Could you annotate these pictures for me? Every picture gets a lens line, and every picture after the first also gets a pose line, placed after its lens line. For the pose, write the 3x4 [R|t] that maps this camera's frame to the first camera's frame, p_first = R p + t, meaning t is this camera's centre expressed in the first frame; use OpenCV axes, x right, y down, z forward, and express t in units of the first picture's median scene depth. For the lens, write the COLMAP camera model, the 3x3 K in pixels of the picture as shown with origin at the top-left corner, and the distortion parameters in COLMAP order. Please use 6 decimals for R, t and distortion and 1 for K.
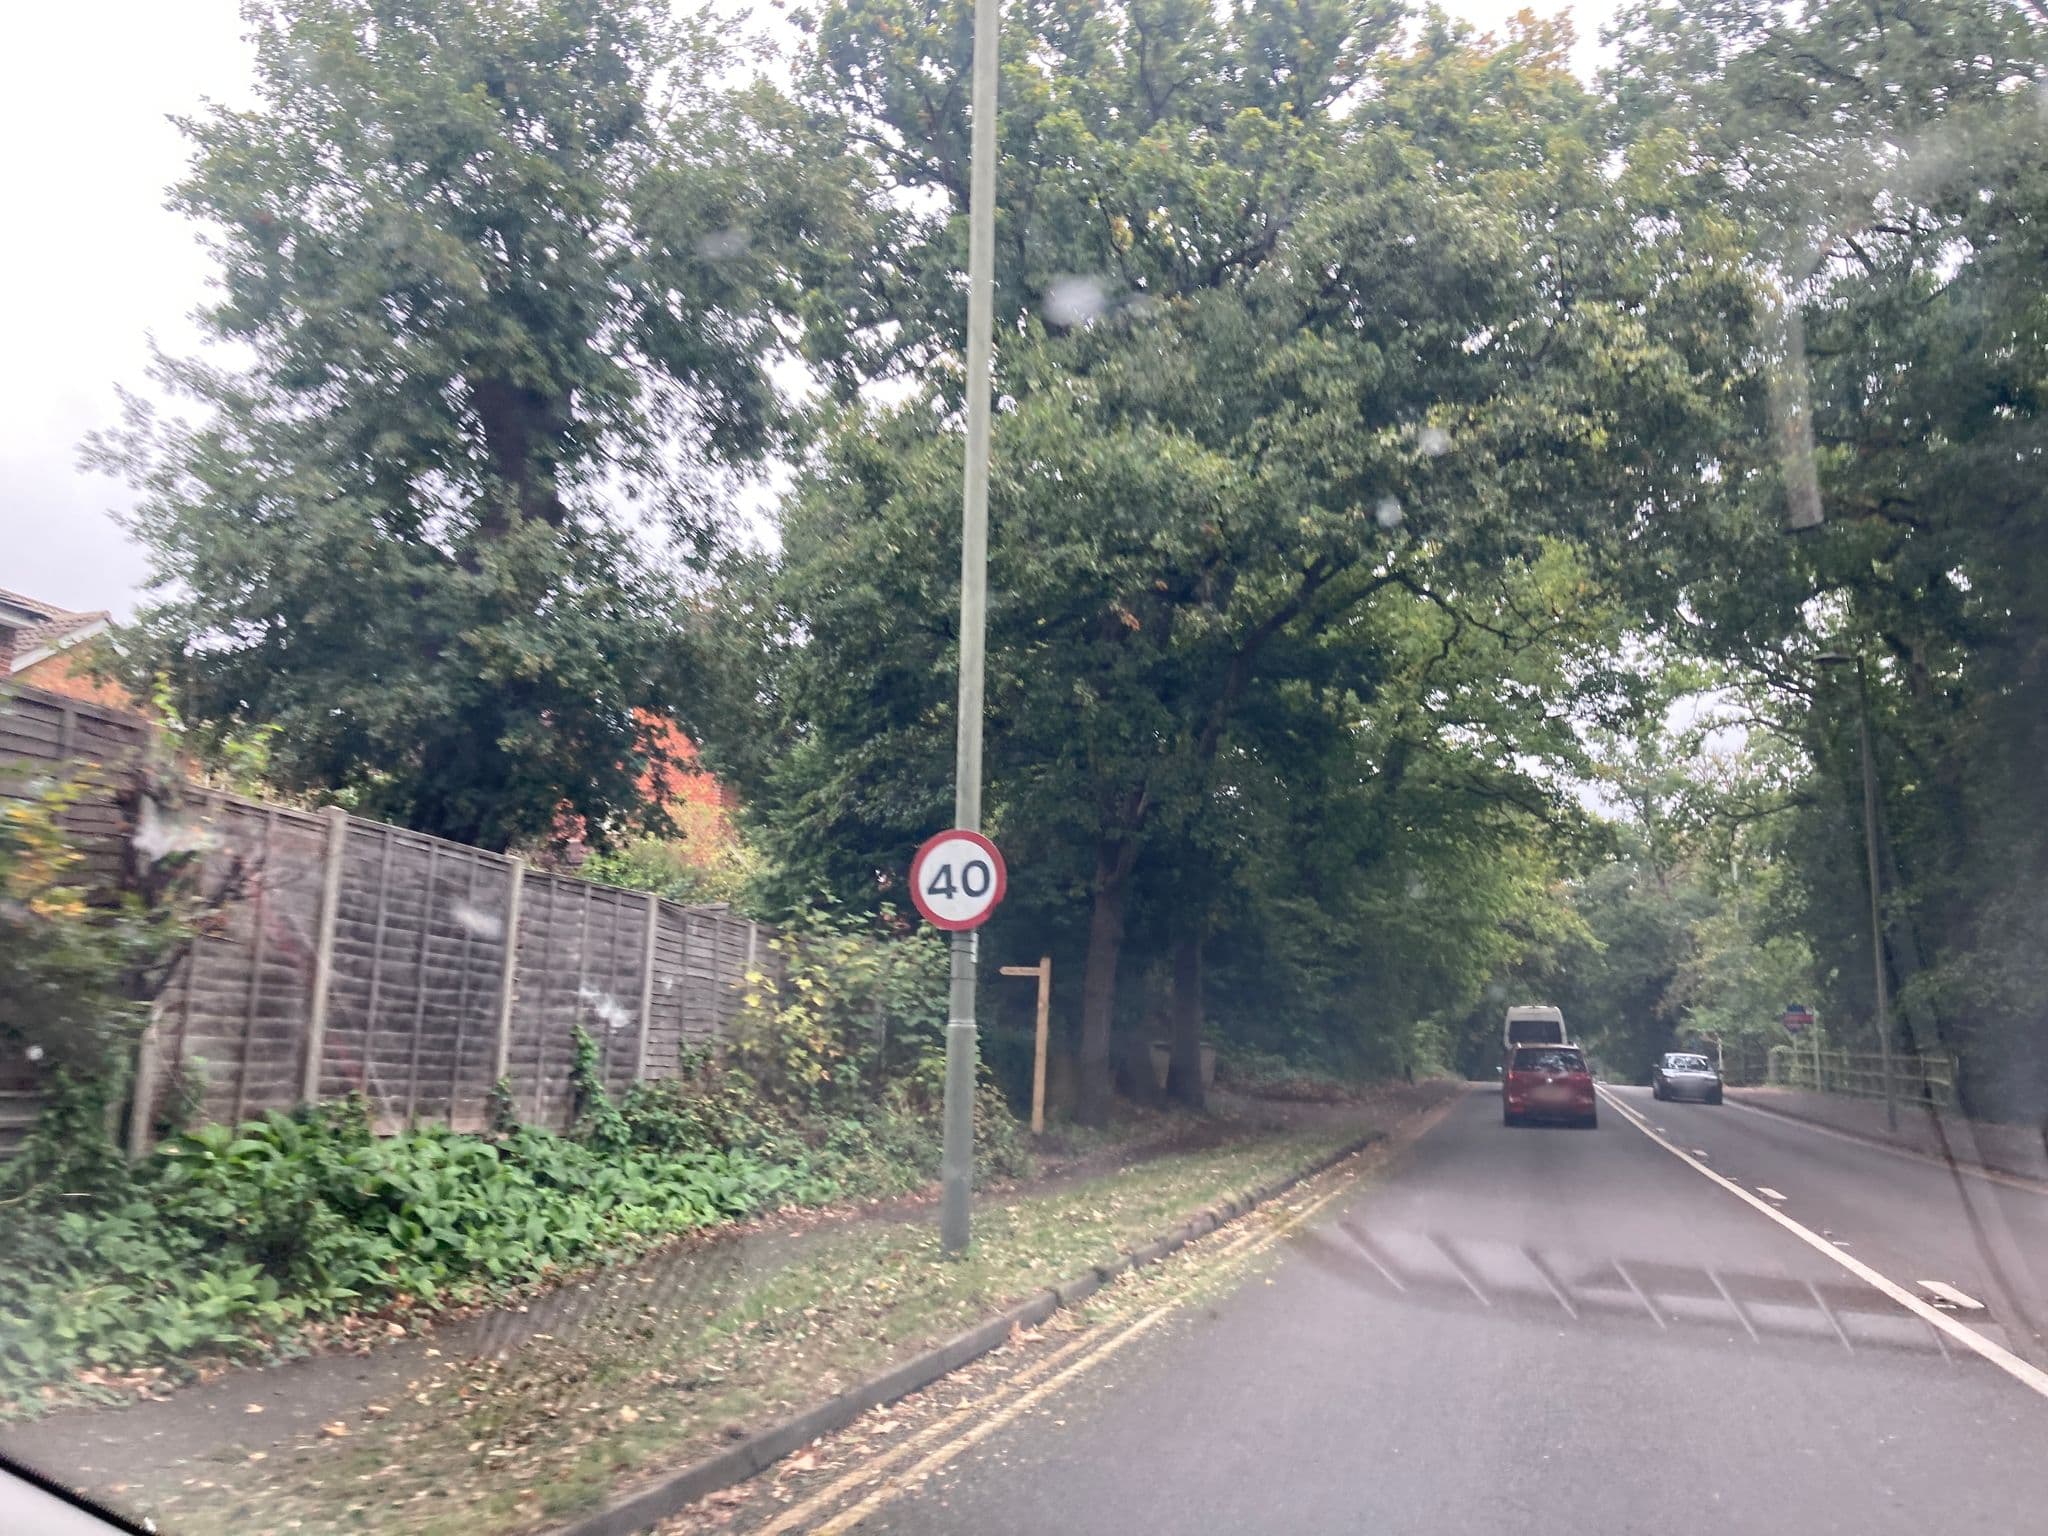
lens RADIAL K [[1519.0, 0, 1015.4], [0, 1519.0, 734.5], [0, 0, 1]] dist [-0.016825, 0.053871]
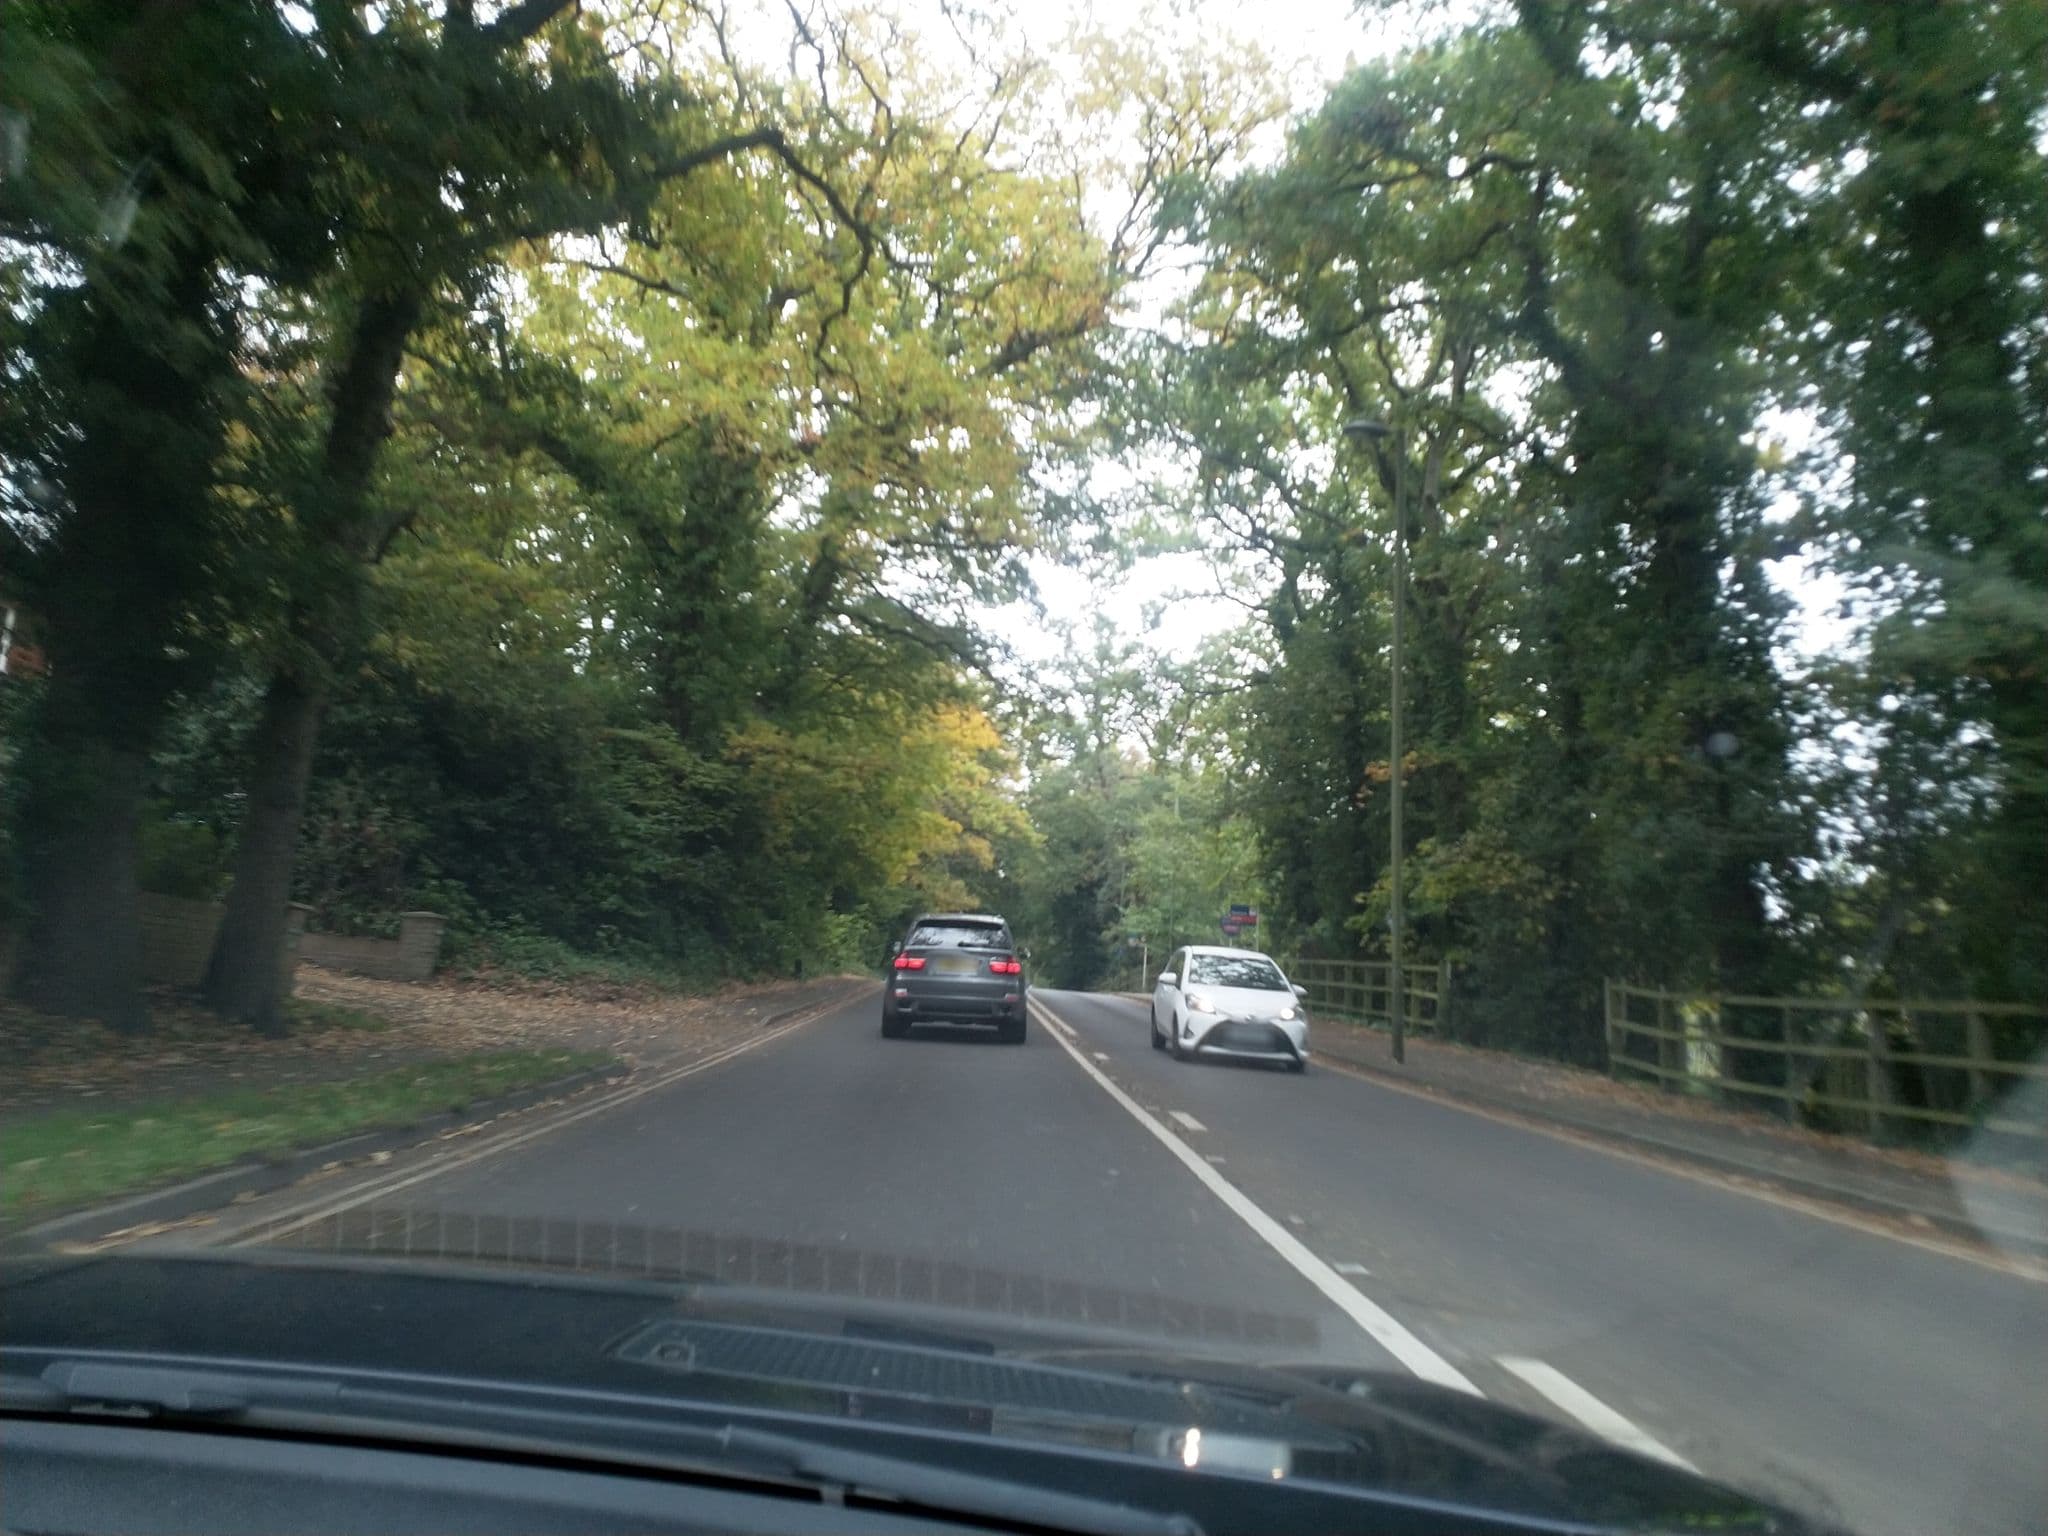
lens RADIAL K [[1519.0, 0, 1015.4], [0, 1519.0, 734.5], [0, 0, 1]] dist [-0.016825, 0.053871]
pose [[0.939152, 0.067157, 0.336872, 0.079542], [-0.087481, 0.995126, 0.045504, 0.048328], [-0.332174, -0.072205, 0.940450, 0.196886]]
